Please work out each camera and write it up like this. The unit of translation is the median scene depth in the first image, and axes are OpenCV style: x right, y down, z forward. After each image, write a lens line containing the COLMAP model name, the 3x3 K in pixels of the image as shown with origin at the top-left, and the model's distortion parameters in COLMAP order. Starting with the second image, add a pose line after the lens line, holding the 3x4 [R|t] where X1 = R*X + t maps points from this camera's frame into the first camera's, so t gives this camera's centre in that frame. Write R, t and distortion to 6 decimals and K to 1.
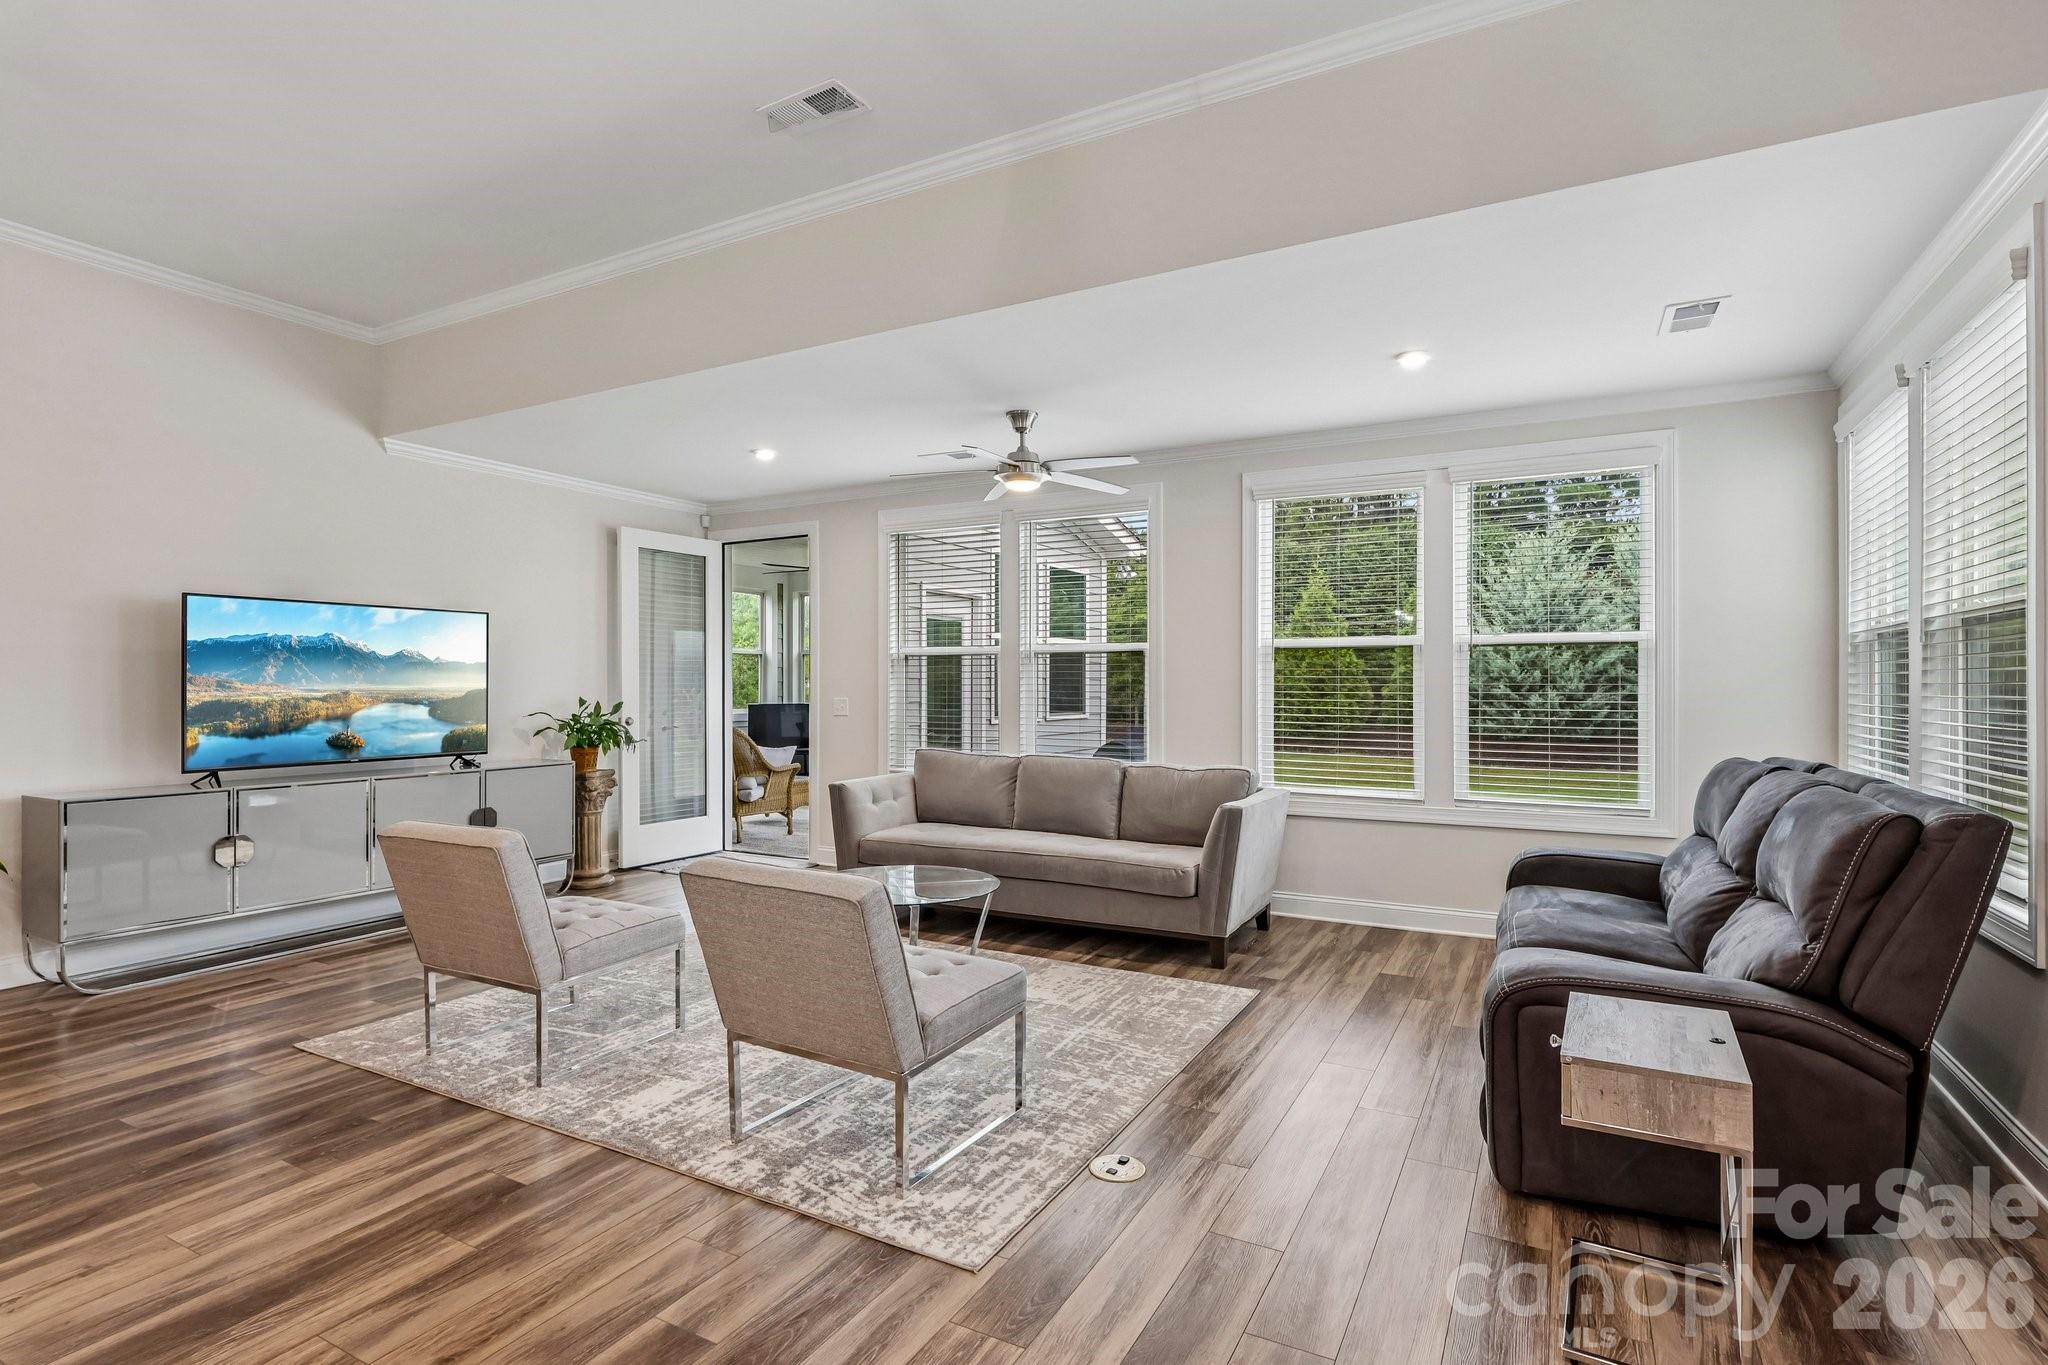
lens RADIAL K [[996.4, 0, 1024.0], [0, 996.4, 682.5], [0, 0, 1]] dist [0.001941, 0.000813]
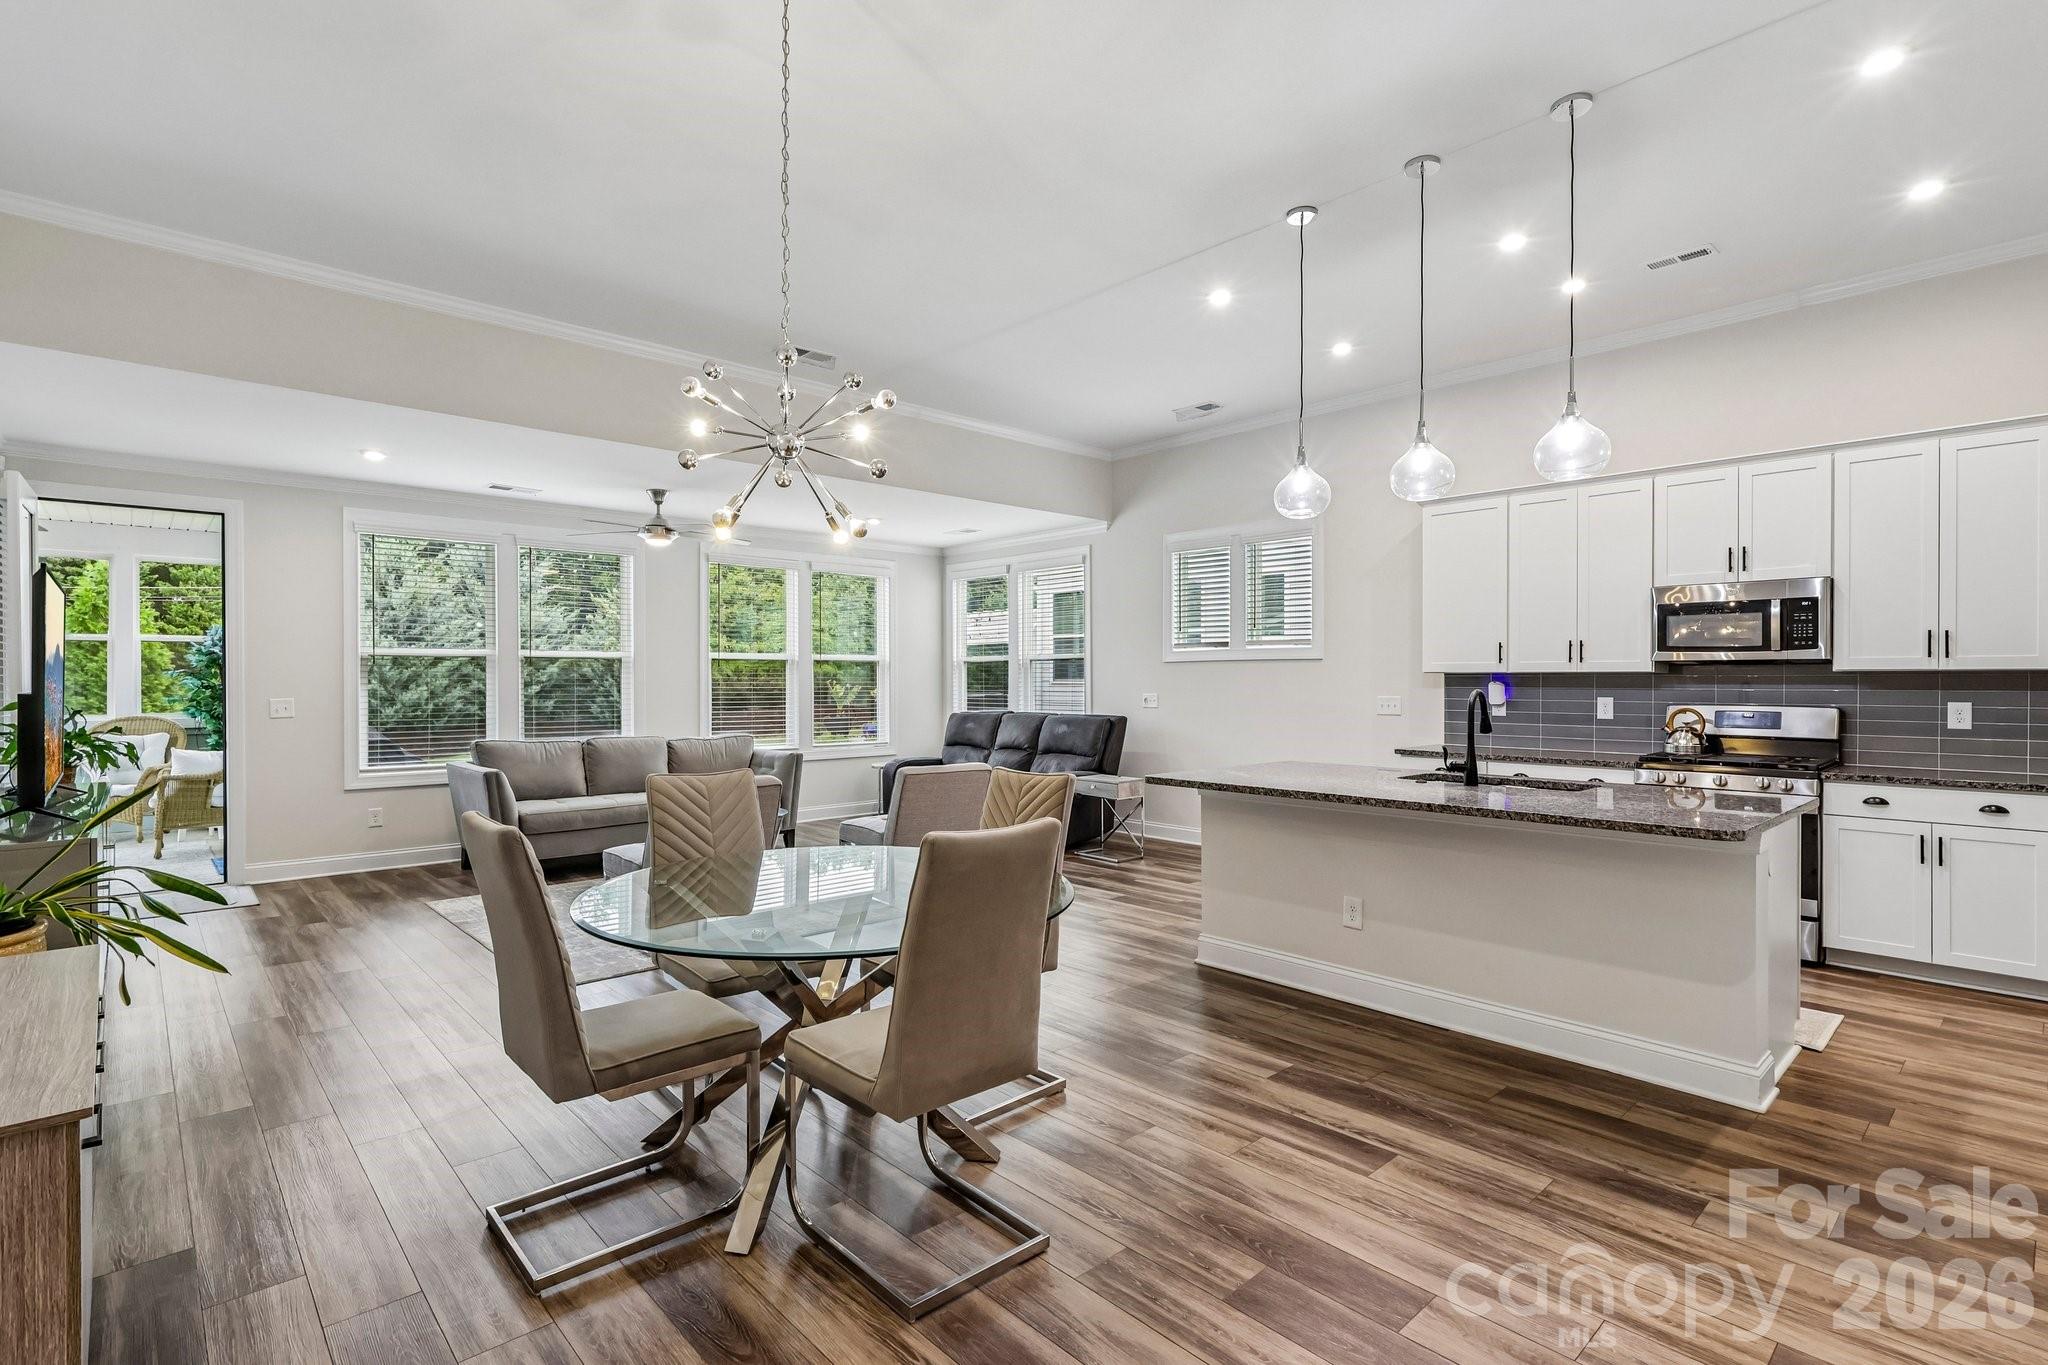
lens RADIAL K [[967.0, 0, 1024.0], [0, 967.0, 682.5], [0, 0, 1]] dist [0.001593, 0.000189]
pose [[0.332419, 0.000005, 0.943132, -1.196500], [-0.003816, 0.999992, 0.001339, -0.004796], [-0.943124, -0.004044, 0.332416, 0.067682]]
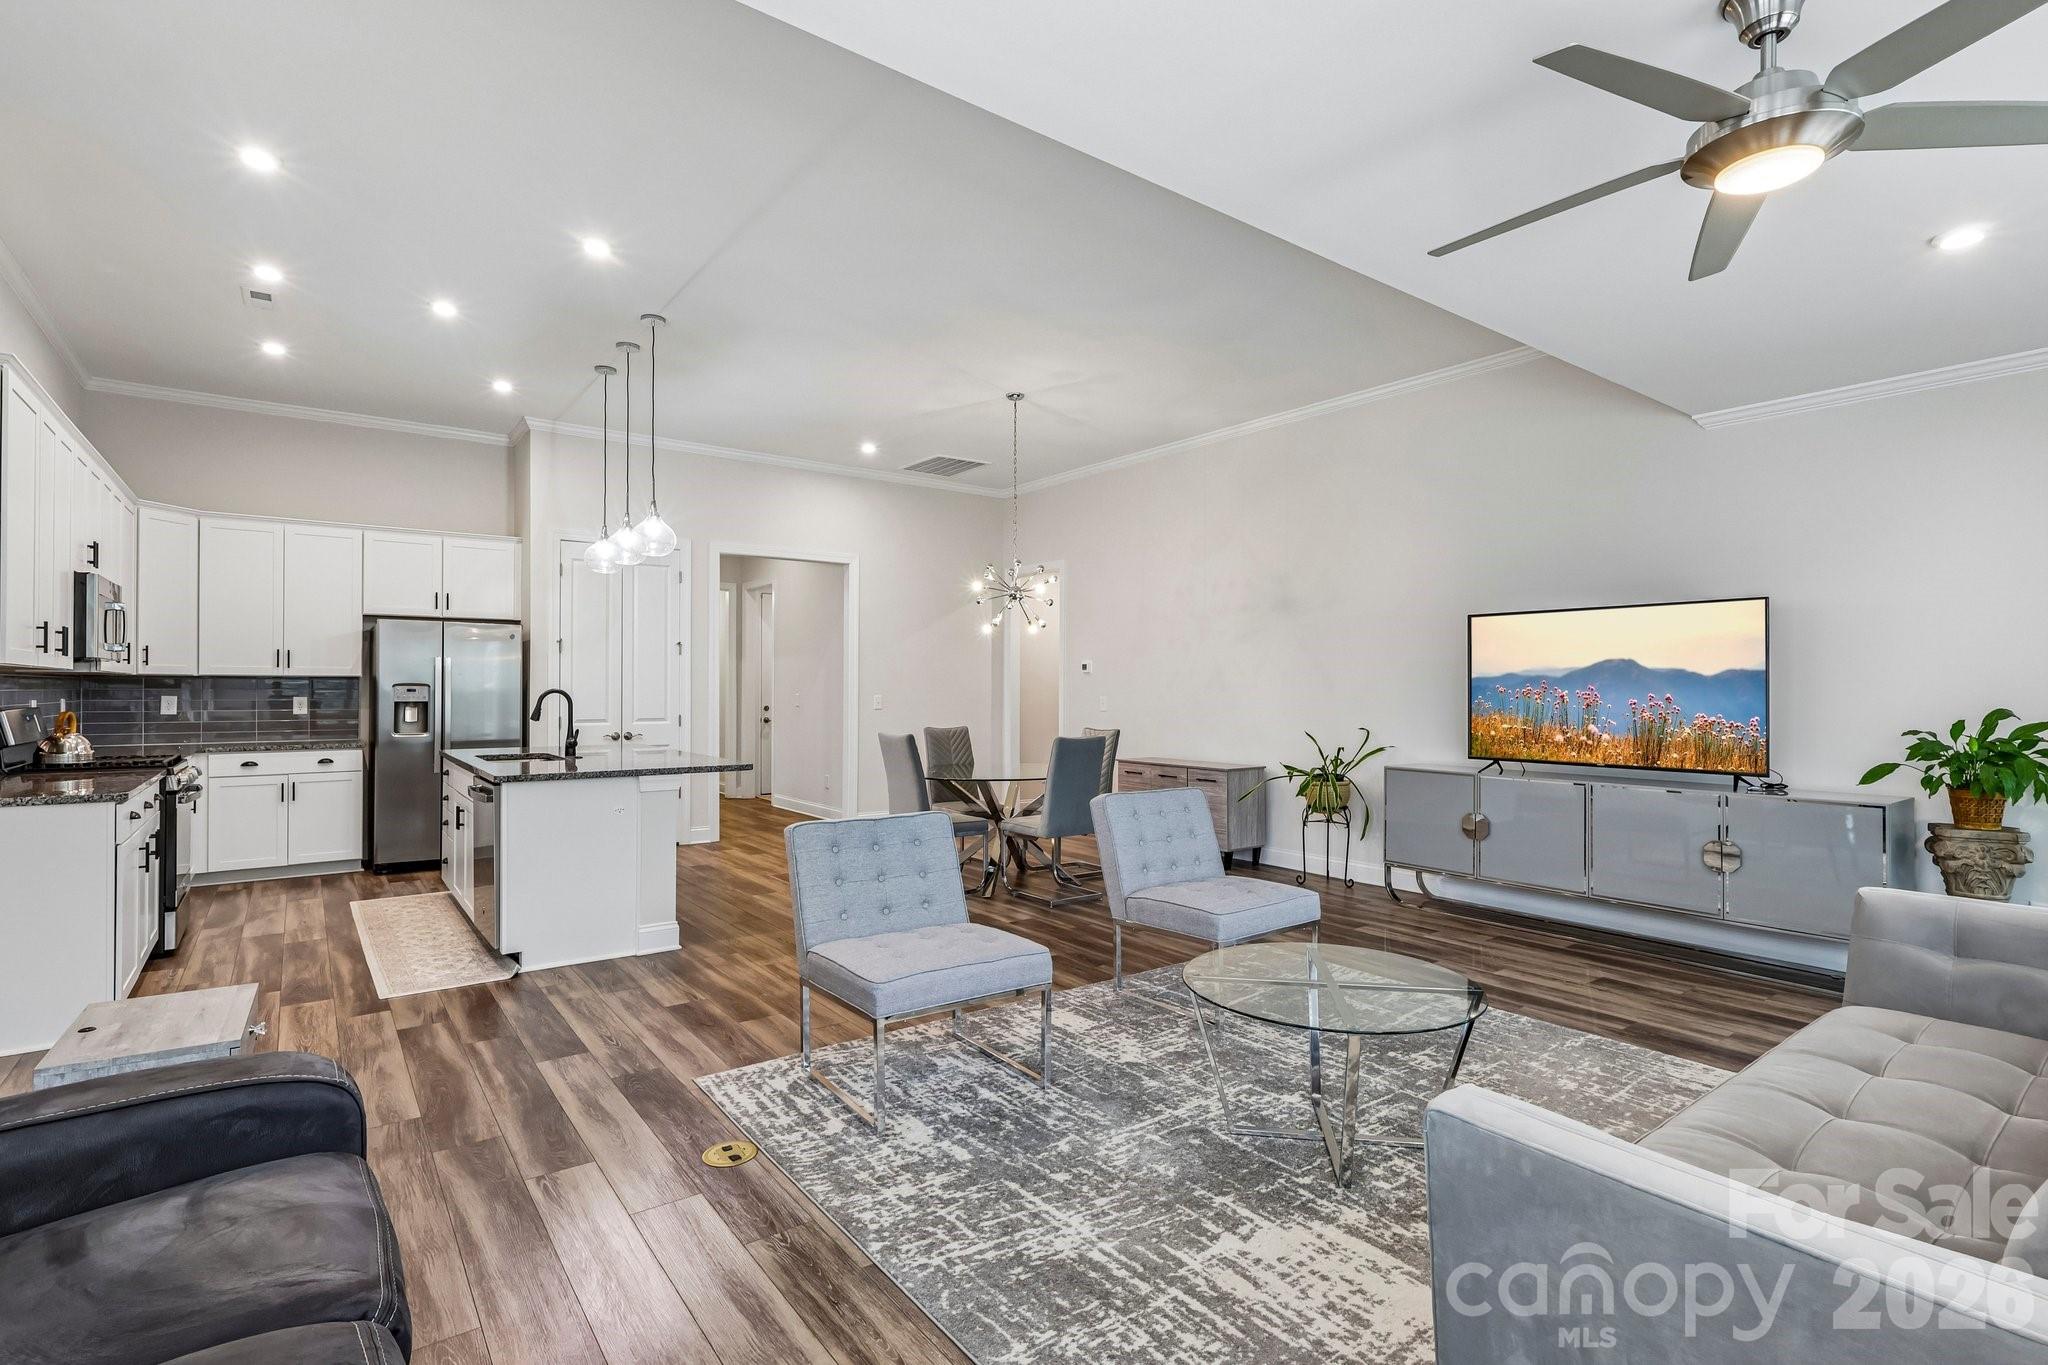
lens RADIAL K [[996.4, 0, 1024.0], [0, 996.4, 682.5], [0, 0, 1]] dist [0.001941, 0.000813]
pose [[-0.423847, -0.004649, -0.905722, 0.507277], [-0.000683, 0.999988, -0.004814, 0.000887], [0.905734, -0.001422, -0.423845, 0.962193]]
